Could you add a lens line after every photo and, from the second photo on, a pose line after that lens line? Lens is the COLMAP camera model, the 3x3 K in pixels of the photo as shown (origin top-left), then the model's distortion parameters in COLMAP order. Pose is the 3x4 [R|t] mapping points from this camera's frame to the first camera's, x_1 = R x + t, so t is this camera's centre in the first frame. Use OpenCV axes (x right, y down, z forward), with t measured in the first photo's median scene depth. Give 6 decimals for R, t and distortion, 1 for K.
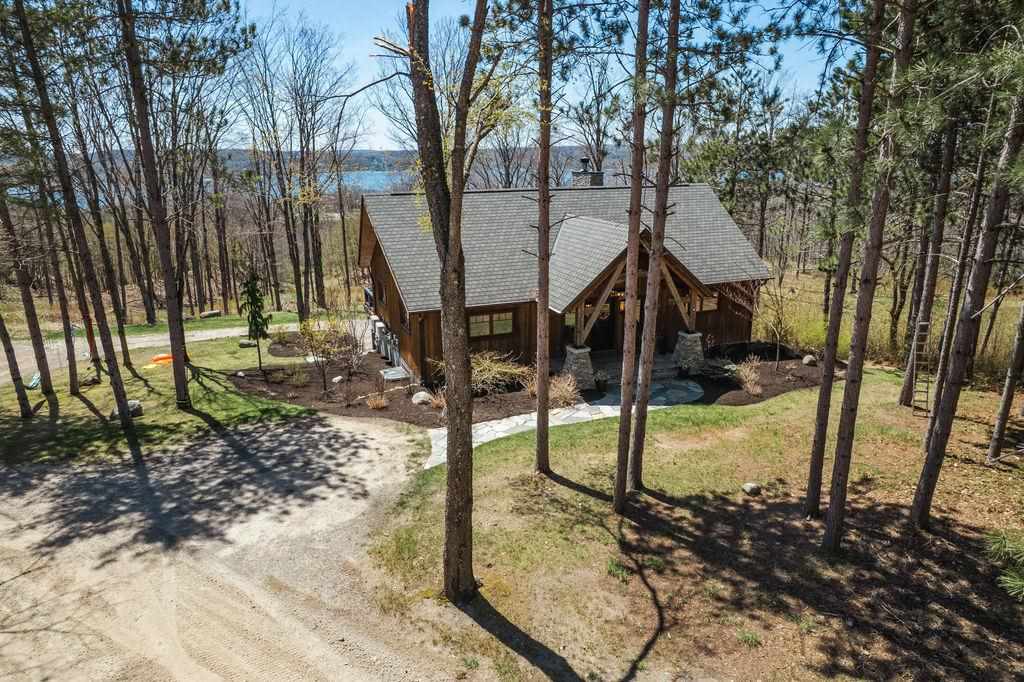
lens RADIAL K [[651.4, 0, 511.8], [0, 651.4, 339.2], [0, 0, 1]] dist [-0.020794, 0.006293]
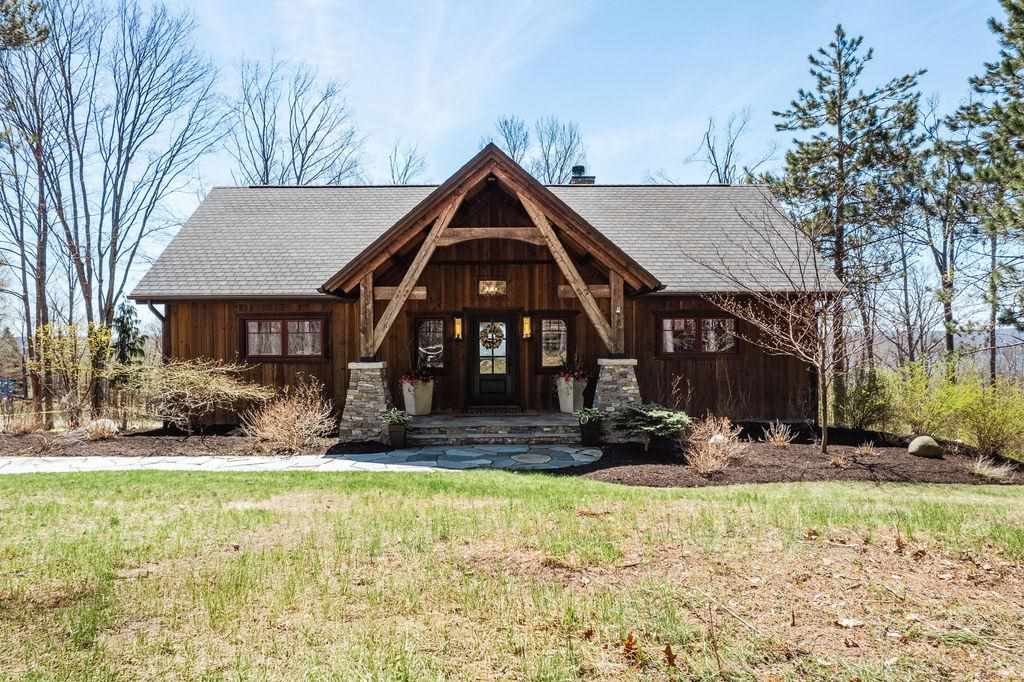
lens RADIAL K [[651.4, 0, 512.1], [0, 651.4, 343.4], [0, 0, 1]] dist [-0.020794, 0.006293]
pose [[0.928663, -0.005730, -0.370881, 0.414236], [-0.103231, 0.956385, -0.273261, 0.132833], [0.356271, 0.292054, 0.887567, 0.562814]]
